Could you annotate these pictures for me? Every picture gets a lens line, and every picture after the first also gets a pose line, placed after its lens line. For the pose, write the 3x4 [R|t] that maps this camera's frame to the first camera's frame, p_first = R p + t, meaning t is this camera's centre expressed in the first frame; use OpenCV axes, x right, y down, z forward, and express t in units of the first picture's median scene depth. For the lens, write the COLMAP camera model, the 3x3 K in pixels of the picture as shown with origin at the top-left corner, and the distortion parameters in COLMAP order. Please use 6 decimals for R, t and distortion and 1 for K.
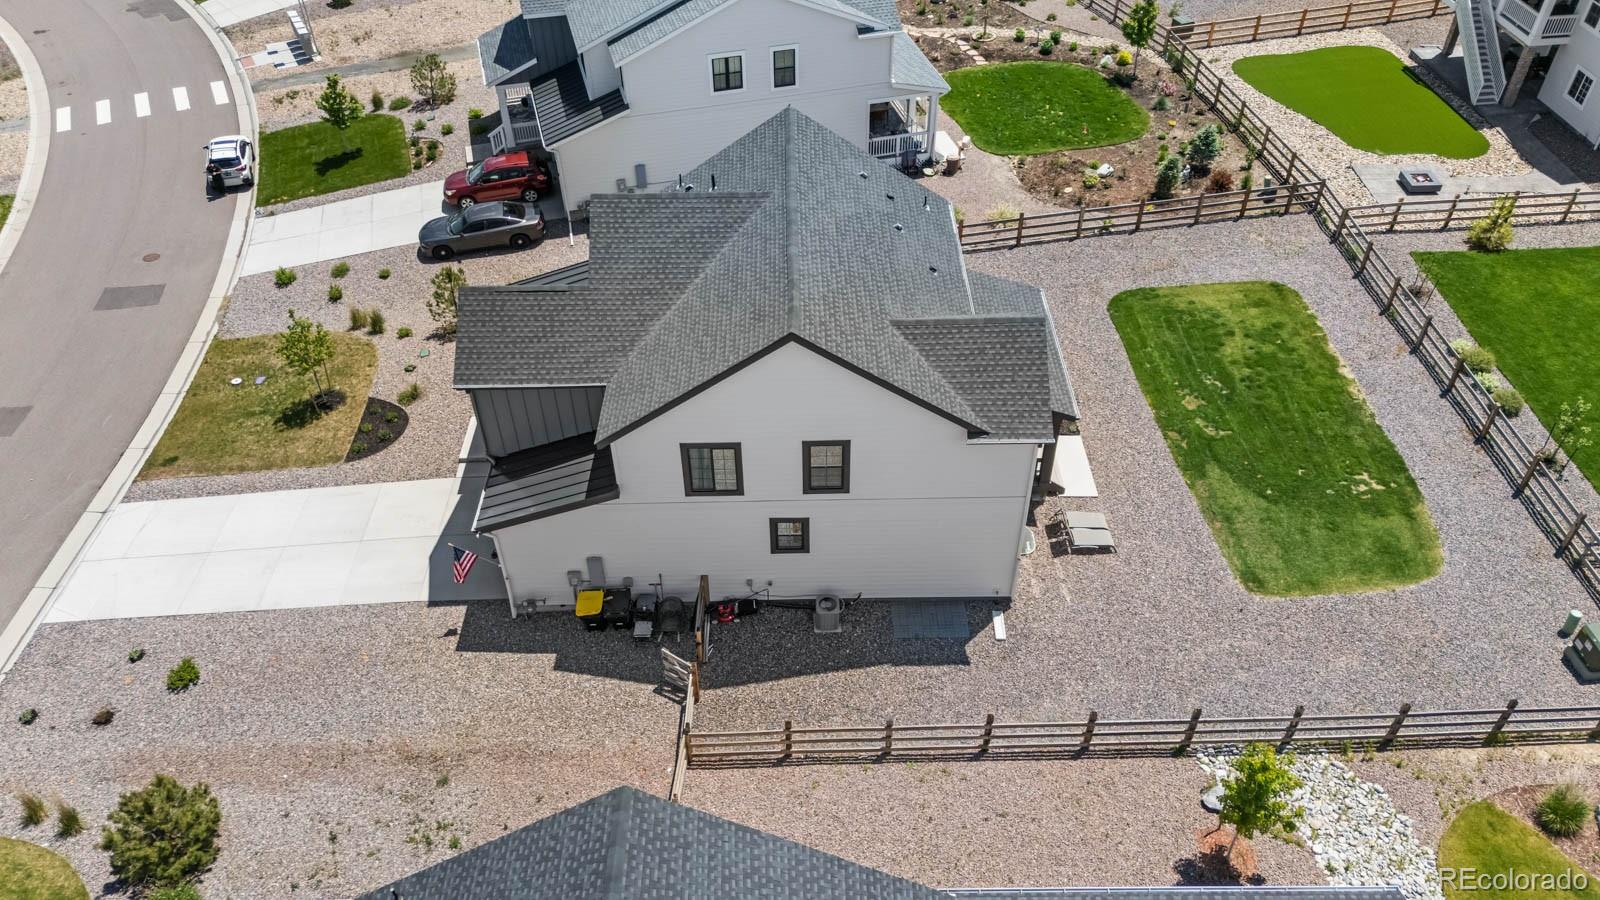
lens RADIAL K [[1171.6, 0, 805.5], [0, 1171.6, 448.9], [0, 0, 1]] dist [0.052541, -0.043314]
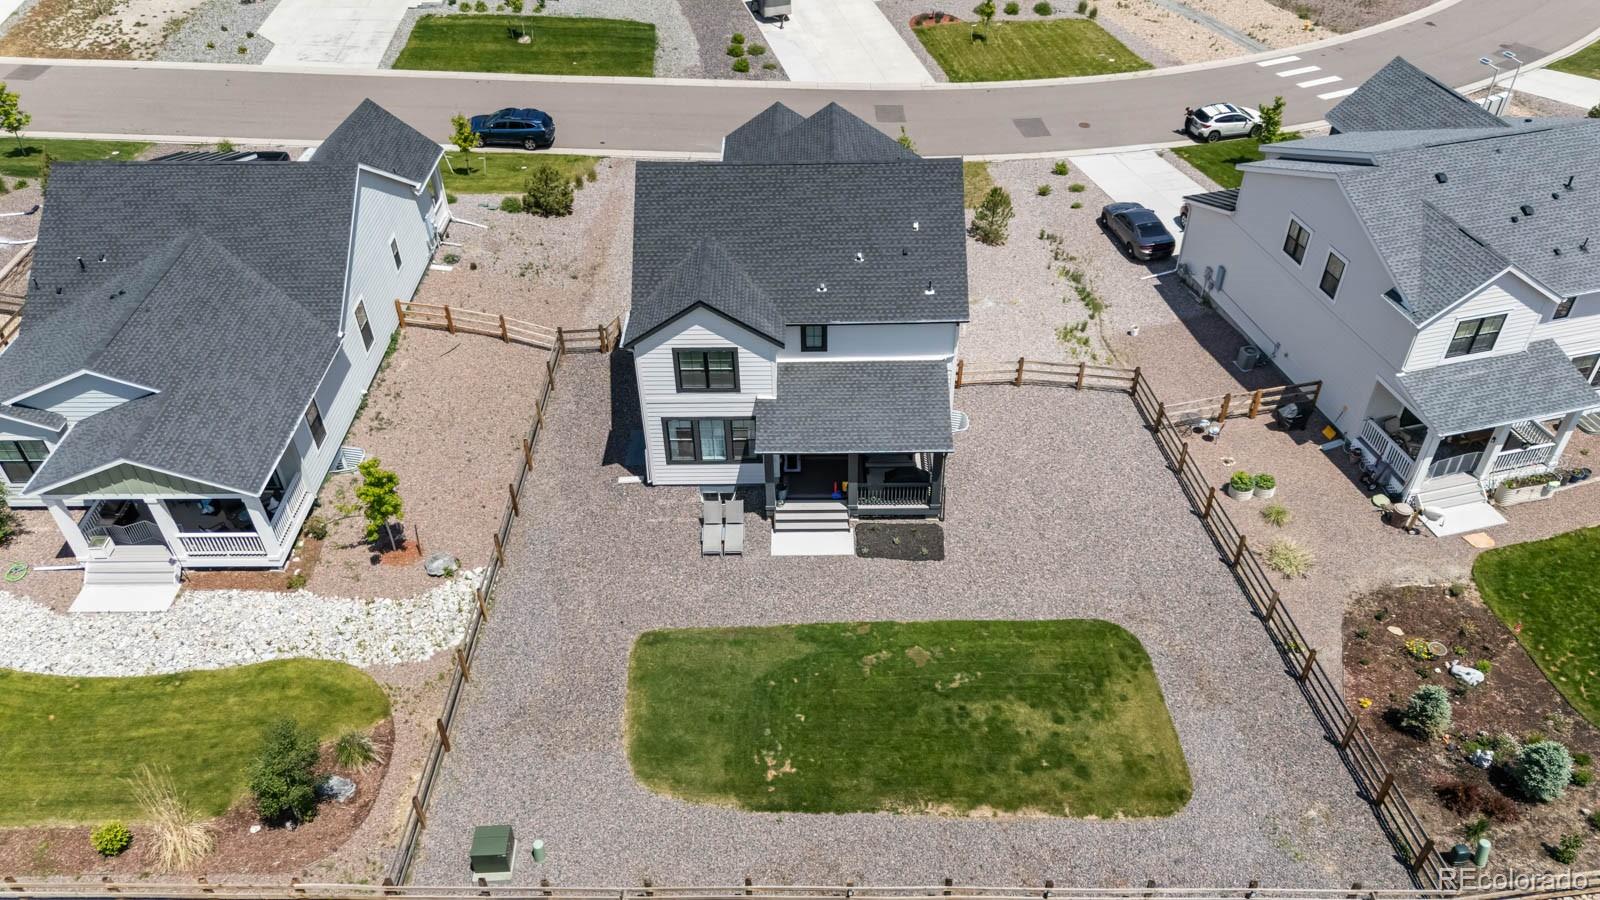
lens RADIAL K [[1187.3, 0, 800.0], [0, 1187.3, 450.0], [0, 0, 1]] dist [0.037016, -0.002438]
pose [[-0.022036, 0.652086, -0.757825, 0.914755], [-0.657867, 0.561319, 0.502128, -0.525300], [0.752812, 0.509612, 0.416617, 0.459425]]
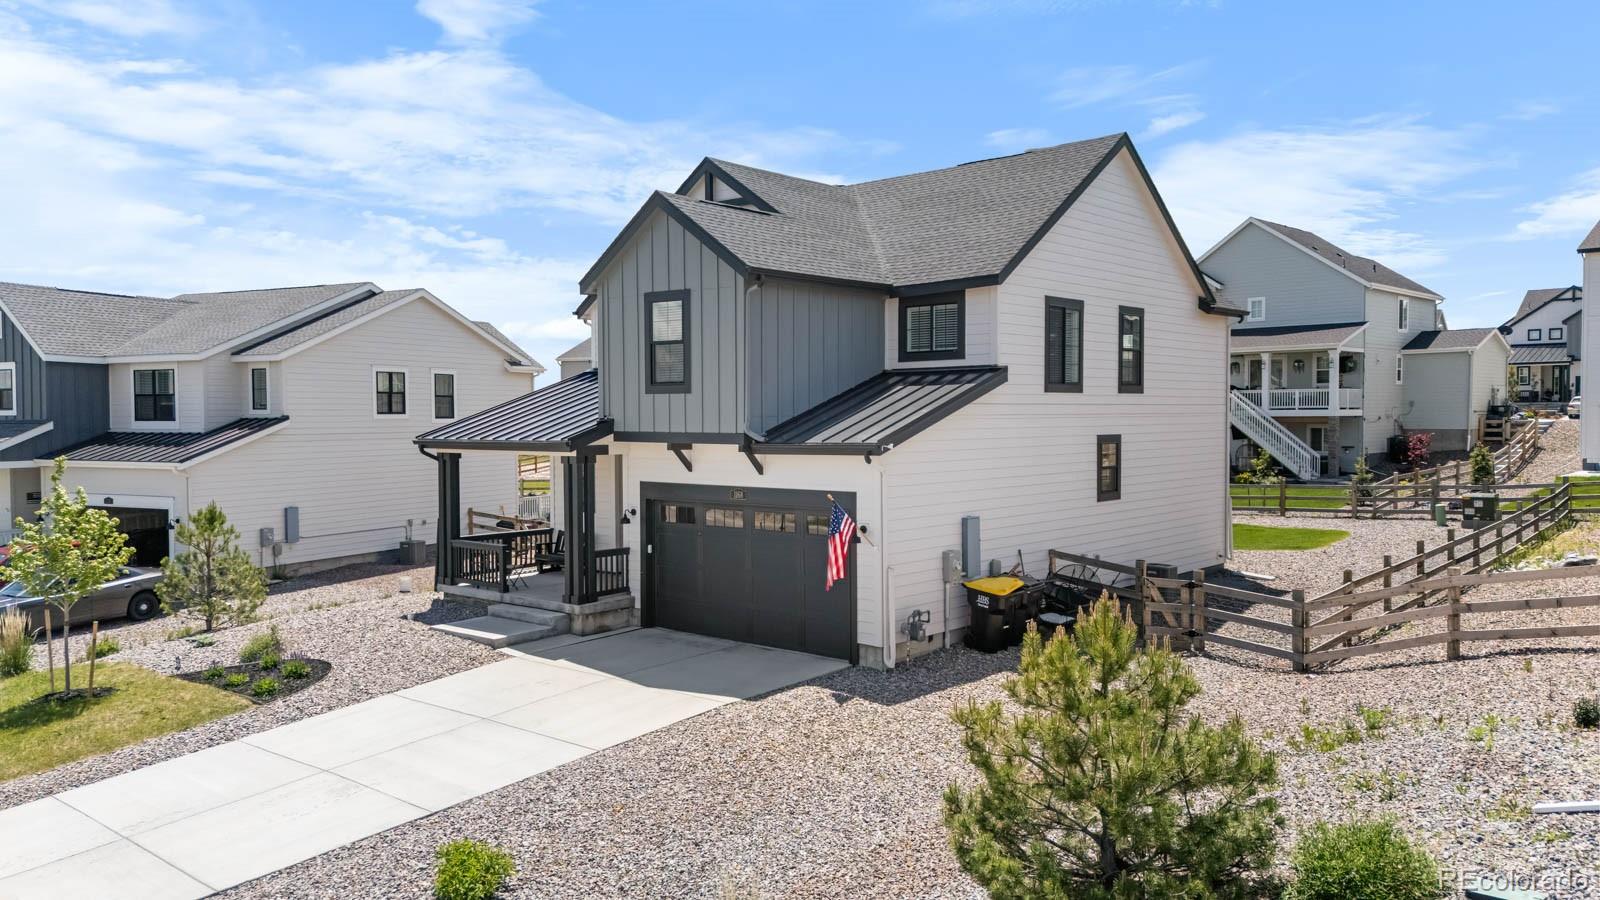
lens RADIAL K [[1171.6, 0, 805.5], [0, 1171.6, 448.9], [0, 0, 1]] dist [0.052541, -0.043314]
pose [[0.668629, -0.016047, 0.743423, -0.562924], [0.496294, 0.754135, -0.430084, 0.232269], [-0.553740, 0.656523, 0.512200, 0.540609]]
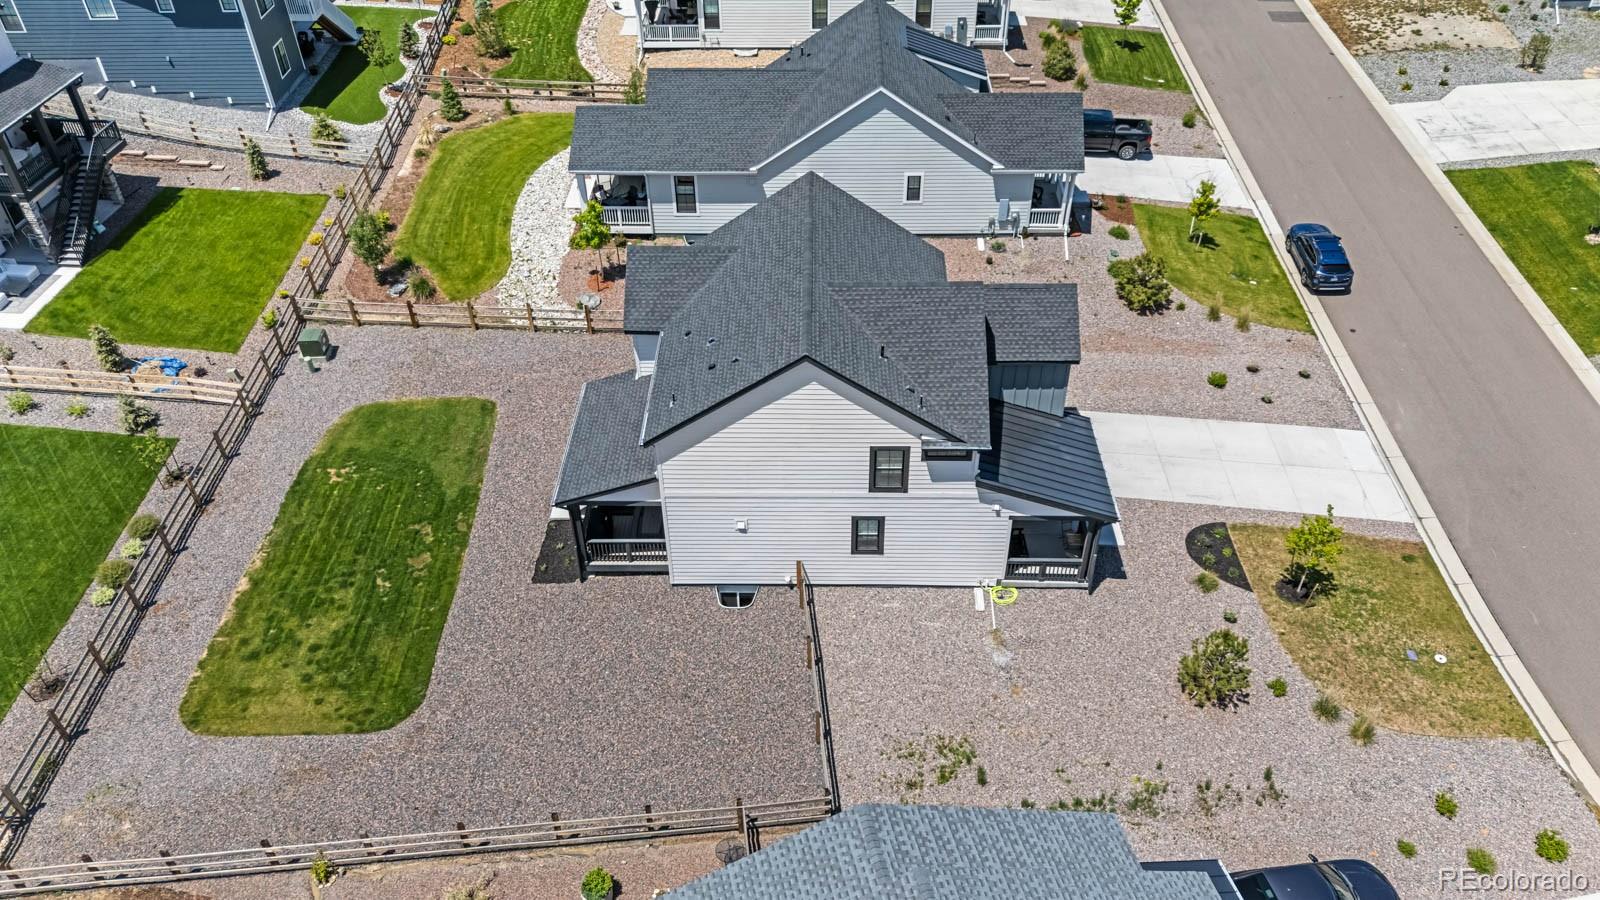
lens RADIAL K [[1174.6, 0, 796.2], [0, 1174.6, 449.9], [0, 0, 1]] dist [0.072698, -0.084678]
pose [[-0.999100, -0.004725, 0.042142, -0.038405], [0.040994, 0.146728, 0.988327, -1.039964], [-0.010853, 0.989166, -0.146403, 1.039759]]
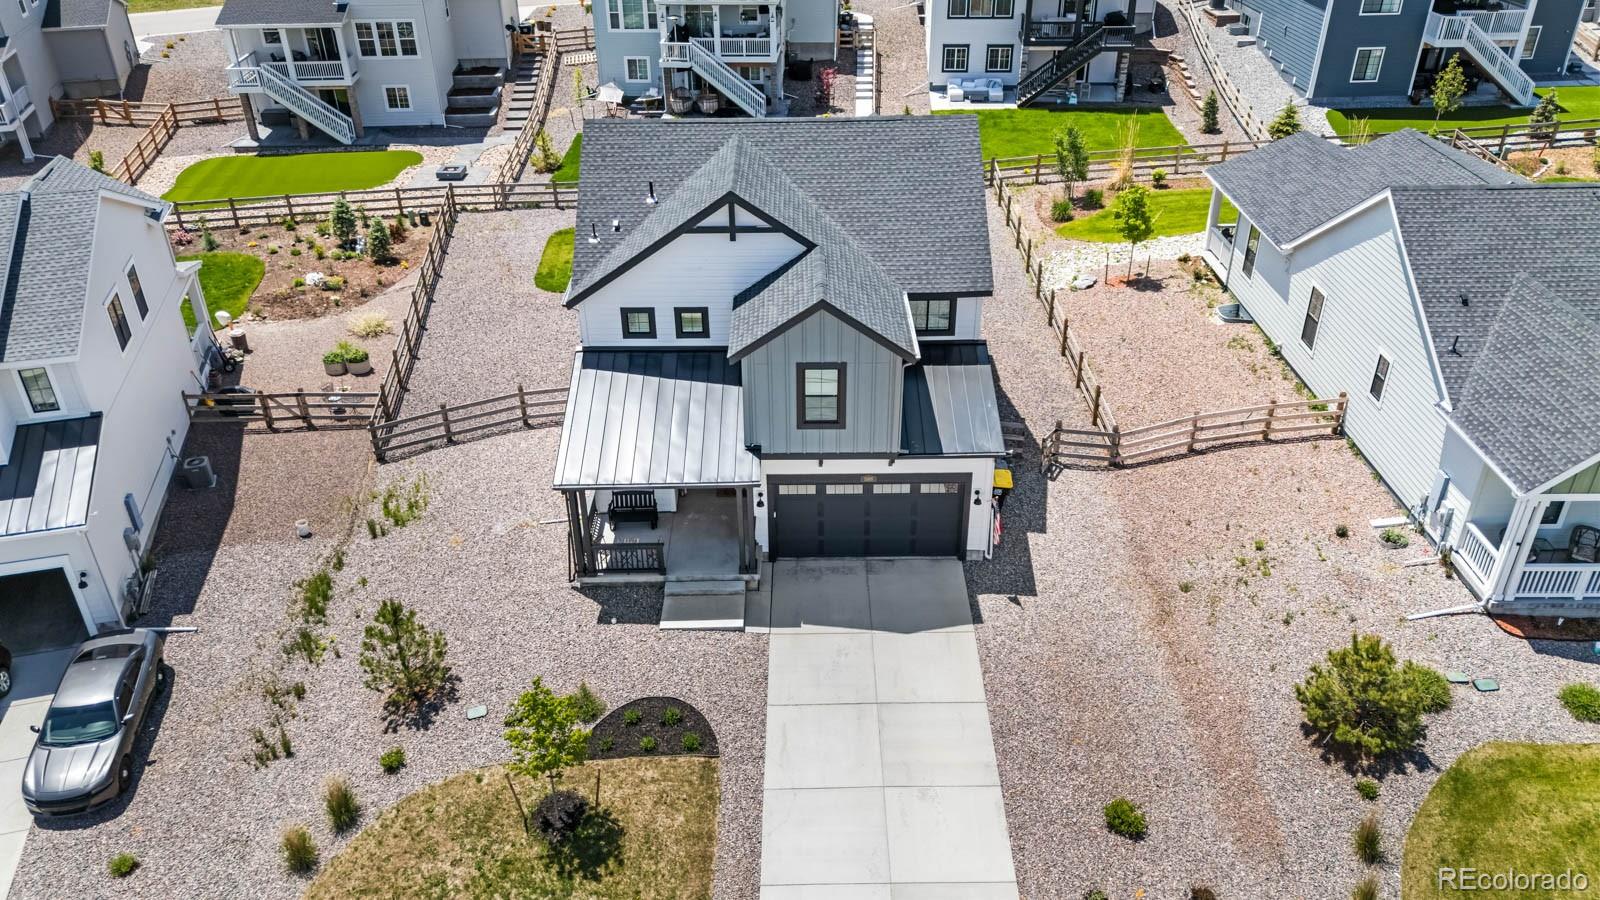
lens RADIAL K [[1171.6, 0, 805.5], [0, 1171.6, 448.9], [0, 0, 1]] dist [0.052541, -0.043314]
pose [[0.003837, -0.501821, 0.864963, -0.840517], [0.675341, 0.639216, 0.367855, -0.300891], [-0.737496, 0.582734, 0.341352, 0.594743]]
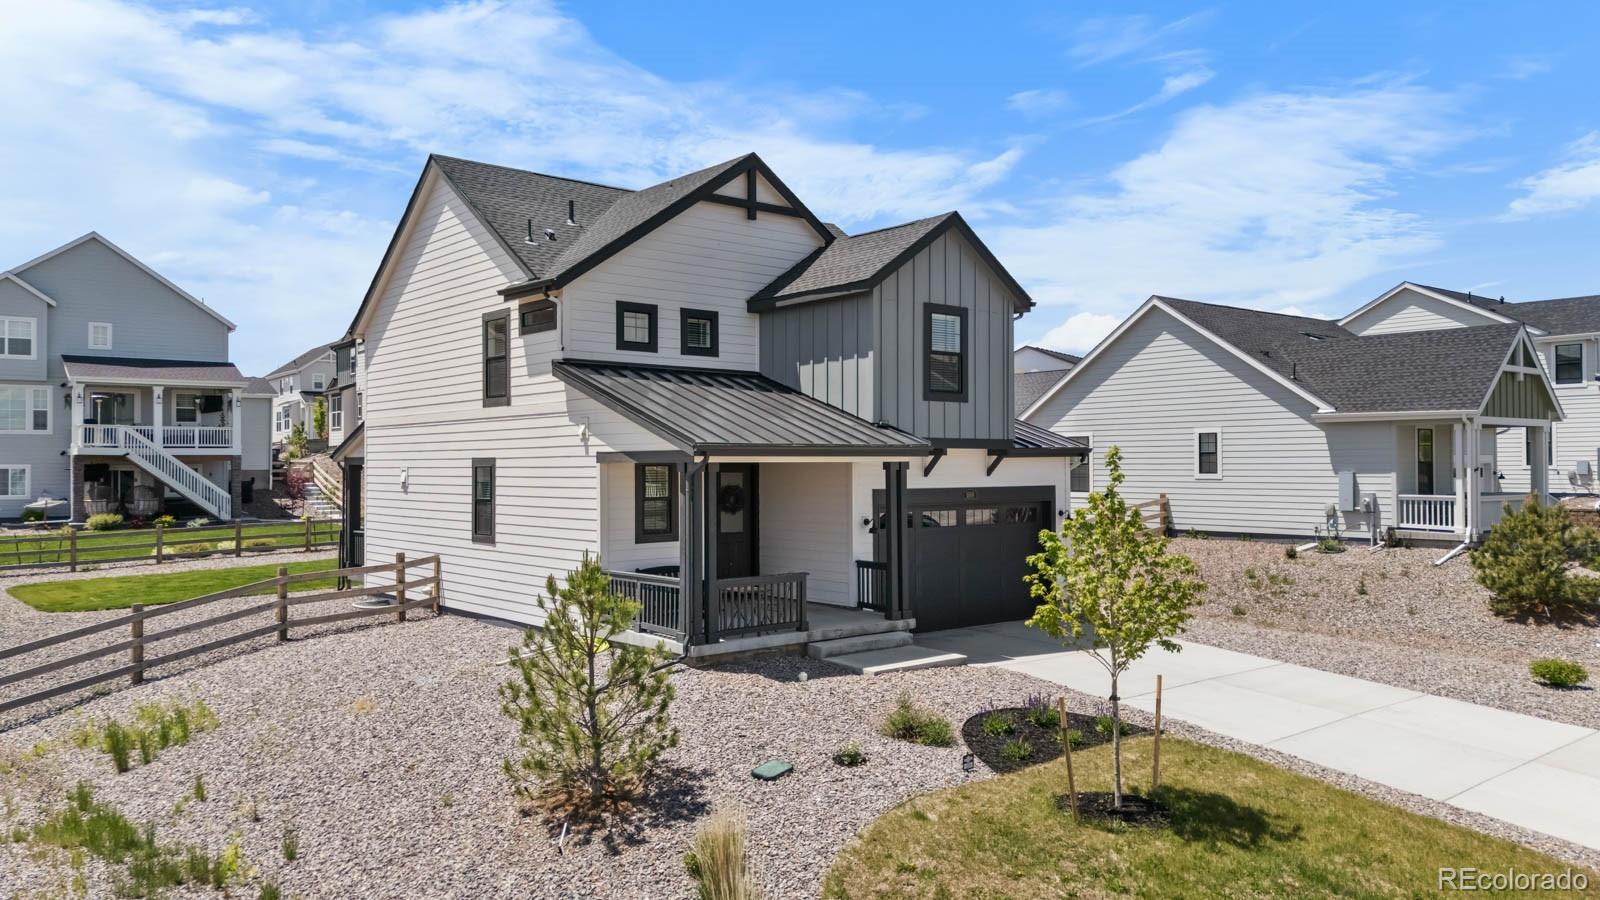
lens RADIAL K [[1171.6, 0, 805.5], [0, 1171.6, 448.9], [0, 0, 1]] dist [0.052541, -0.043314]
pose [[-0.631583, 0.023117, 0.774963, -0.600274], [0.526785, 0.746189, 0.407062, -0.281165], [-0.568859, 0.665333, -0.483459, 1.141600]]
